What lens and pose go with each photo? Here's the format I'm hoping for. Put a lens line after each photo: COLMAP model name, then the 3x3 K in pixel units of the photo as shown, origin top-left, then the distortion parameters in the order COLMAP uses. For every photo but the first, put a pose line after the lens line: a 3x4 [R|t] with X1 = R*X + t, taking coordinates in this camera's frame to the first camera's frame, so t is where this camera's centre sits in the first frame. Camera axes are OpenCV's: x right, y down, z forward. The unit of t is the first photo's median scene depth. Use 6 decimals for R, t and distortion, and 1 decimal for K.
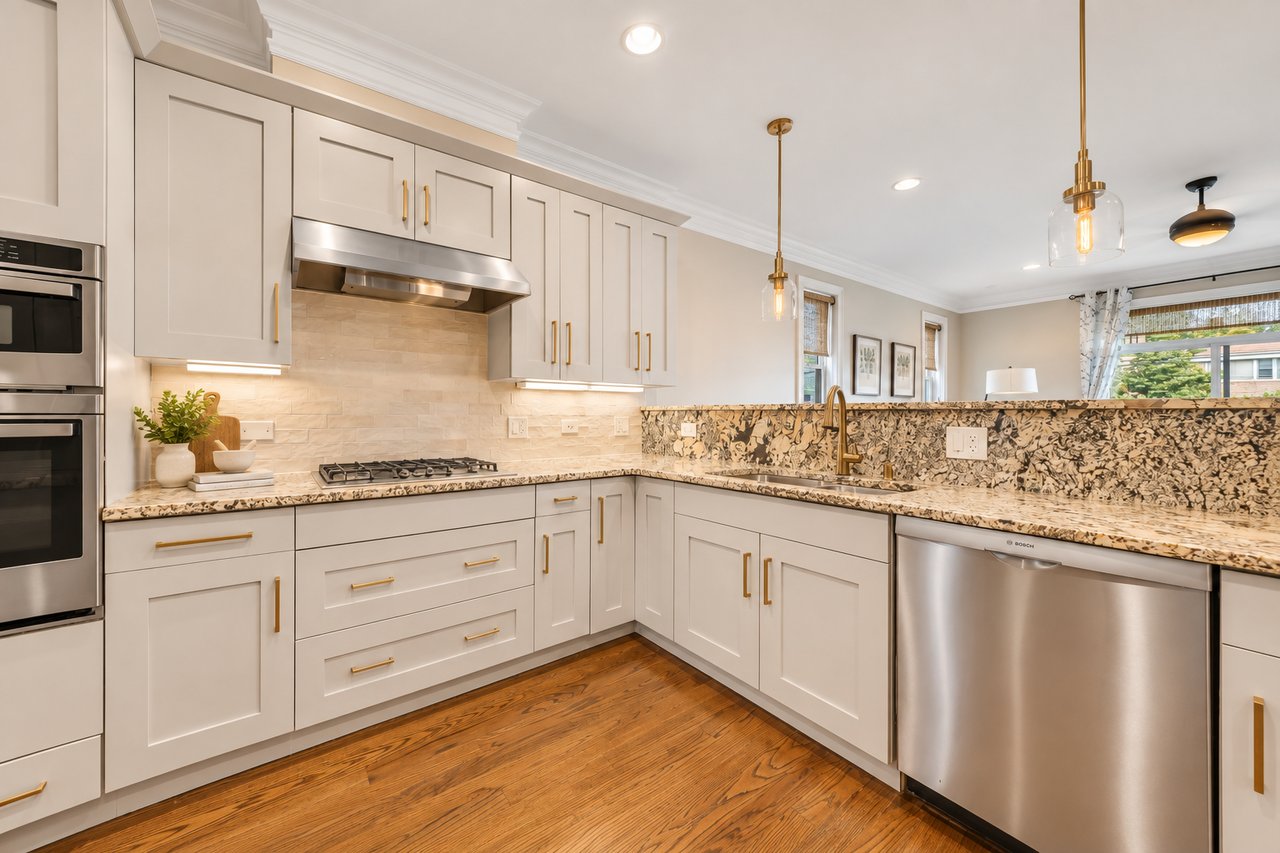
lens RADIAL K [[466.9, 0, 637.8], [0, 466.9, 421.2], [0, 0, 1]] dist [0.000527, -0.003070]
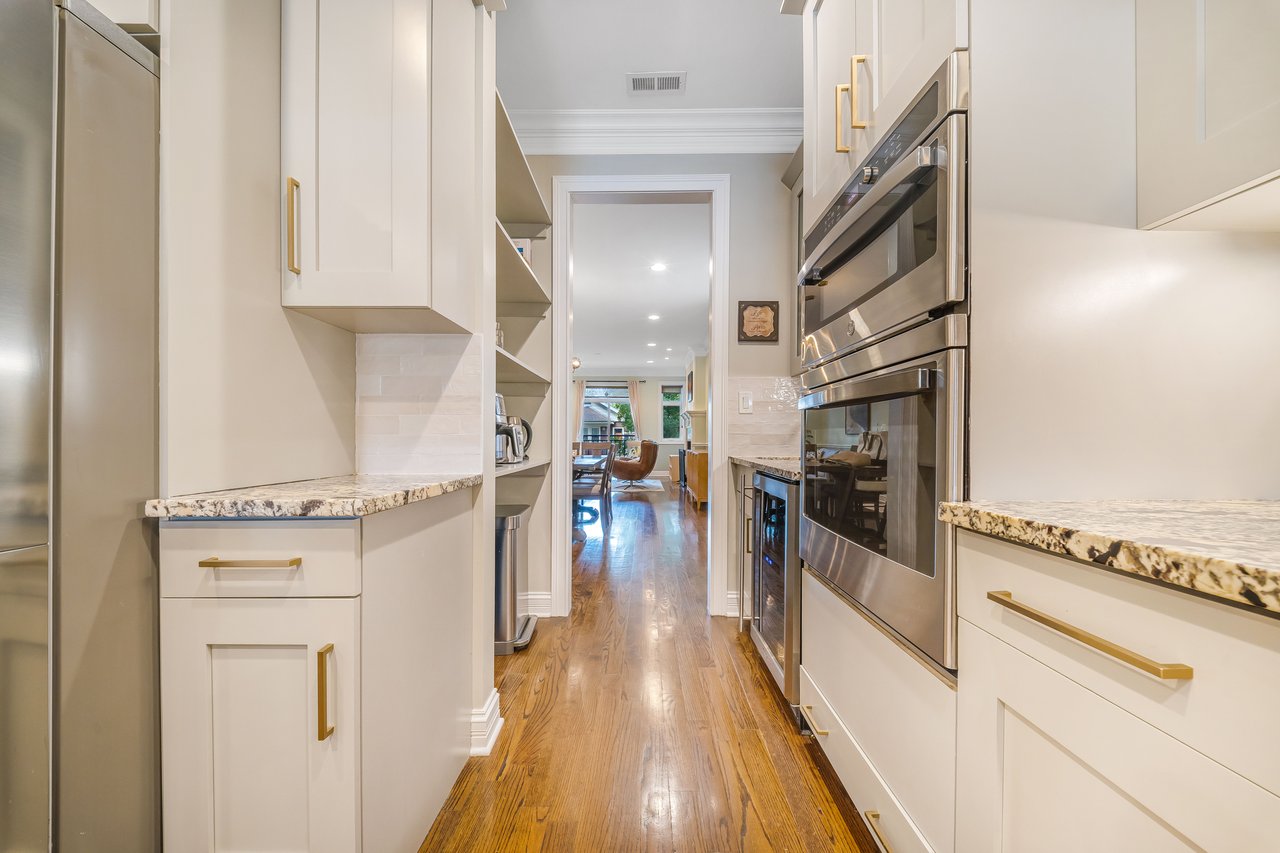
lens RADIAL K [[466.9, 0, 641.4], [0, 466.9, 432.7], [0, 0, 1]] dist [0.000527, -0.003070]
pose [[-0.609024, -0.014034, -0.793028, -0.372478], [-0.016474, 0.999852, -0.005042, 0.097123], [0.792981, 0.009994, -0.609165, 0.936394]]
